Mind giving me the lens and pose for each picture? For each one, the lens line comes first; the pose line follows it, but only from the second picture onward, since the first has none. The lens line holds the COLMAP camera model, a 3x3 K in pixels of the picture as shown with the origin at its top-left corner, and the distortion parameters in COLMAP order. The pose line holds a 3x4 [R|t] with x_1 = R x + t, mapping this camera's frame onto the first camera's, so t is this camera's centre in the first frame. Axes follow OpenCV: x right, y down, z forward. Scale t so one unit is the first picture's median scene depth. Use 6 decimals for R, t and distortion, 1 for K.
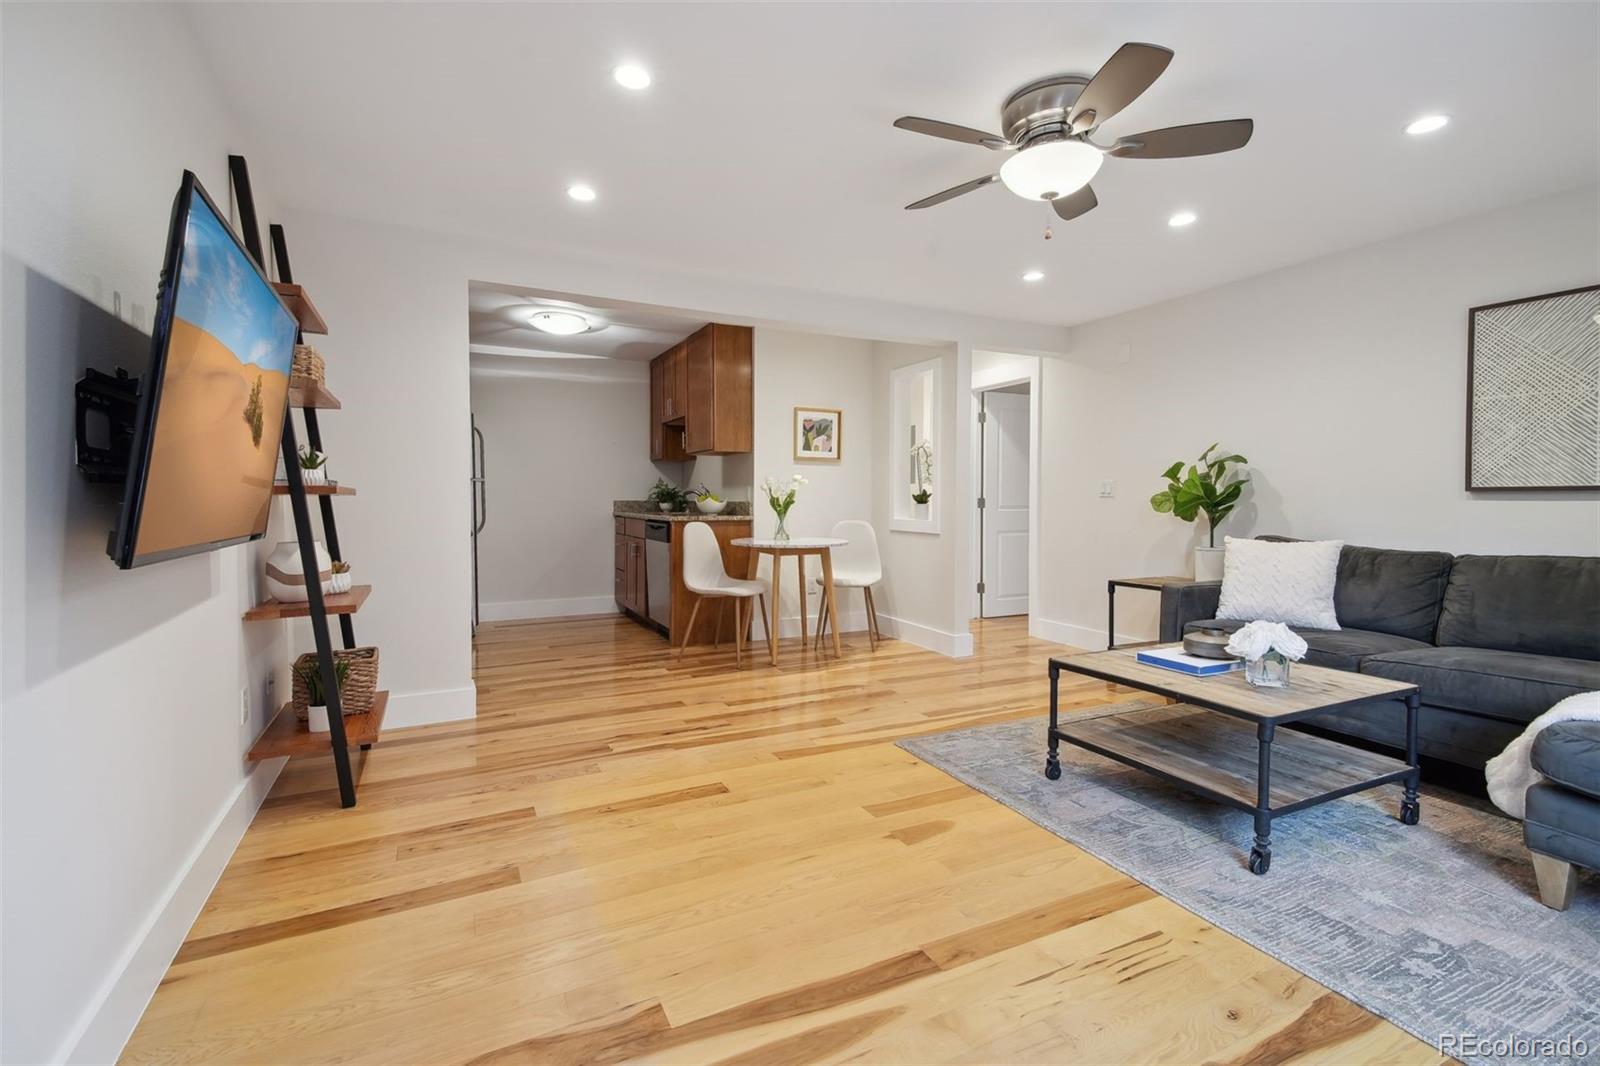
lens RADIAL K [[715.9, 0, 806.1], [0, 715.9, 519.3], [0, 0, 1]] dist [0.048210, -0.016006]
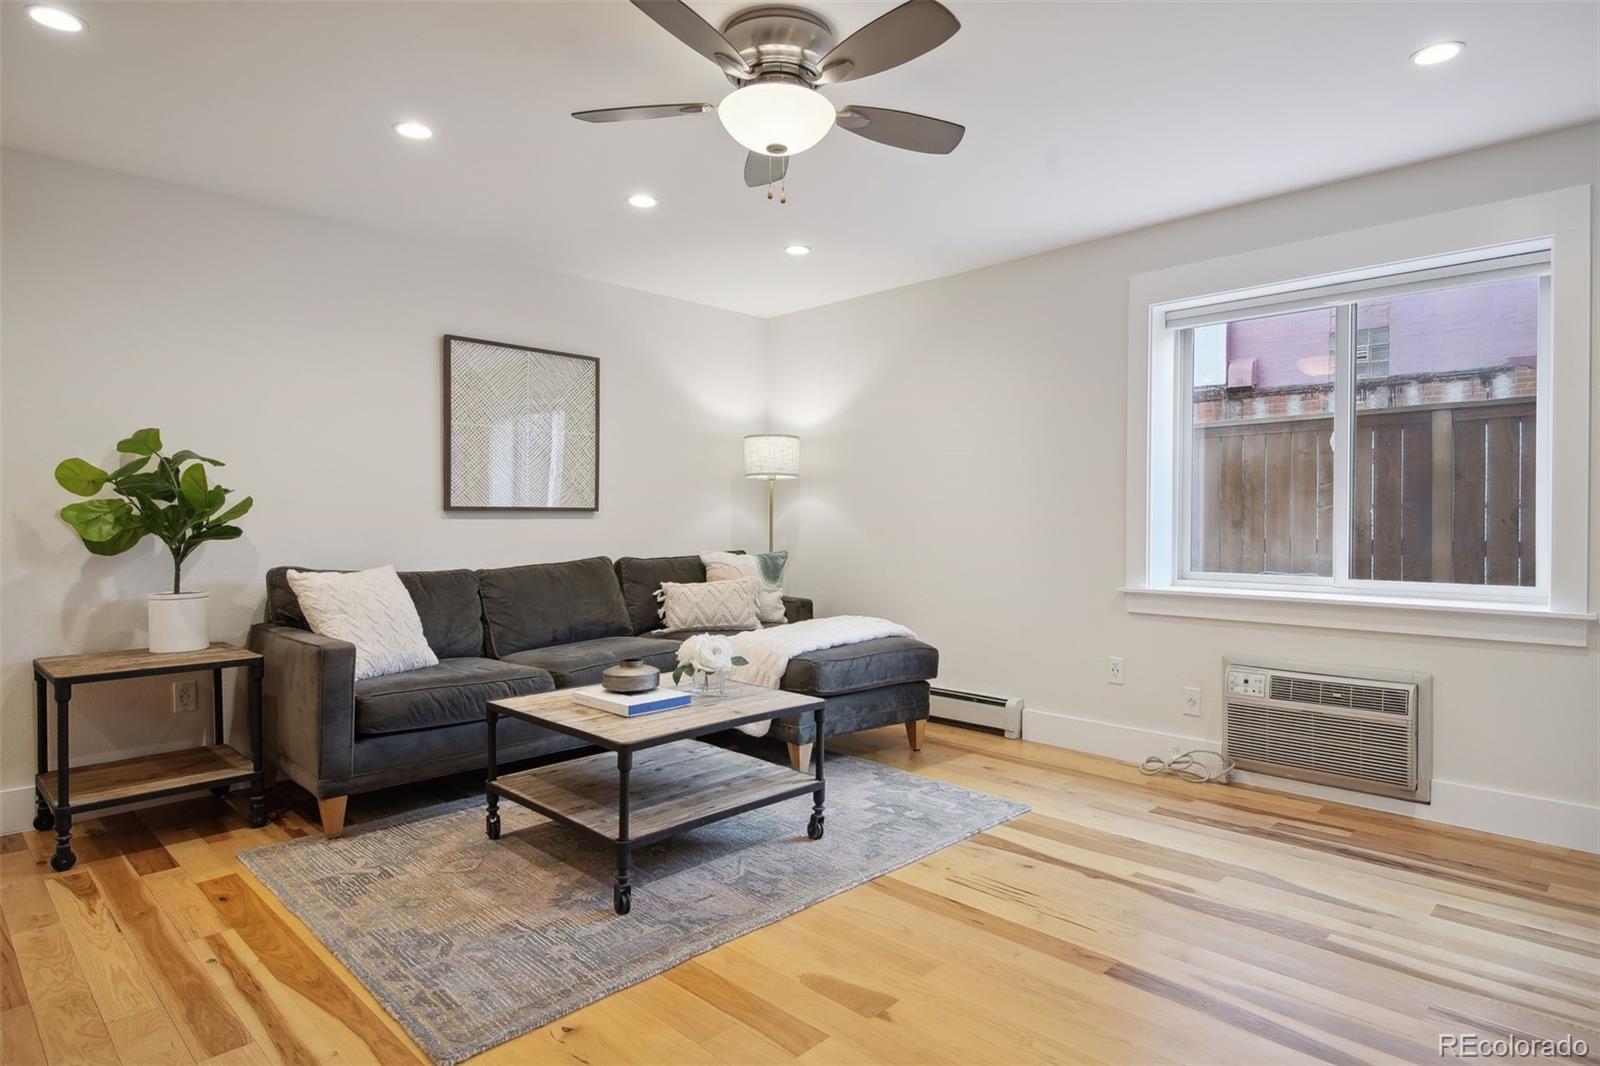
lens RADIAL K [[890.4, 0, 798.7], [0, 890.4, 528.1], [0, 0, 1]] dist [0.029729, -0.000274]
pose [[-0.317721, -0.011279, 0.948117, -0.313023], [0.026914, 0.999419, 0.020908, -0.017650], [-0.947802, 0.032160, -0.317232, 0.639446]]
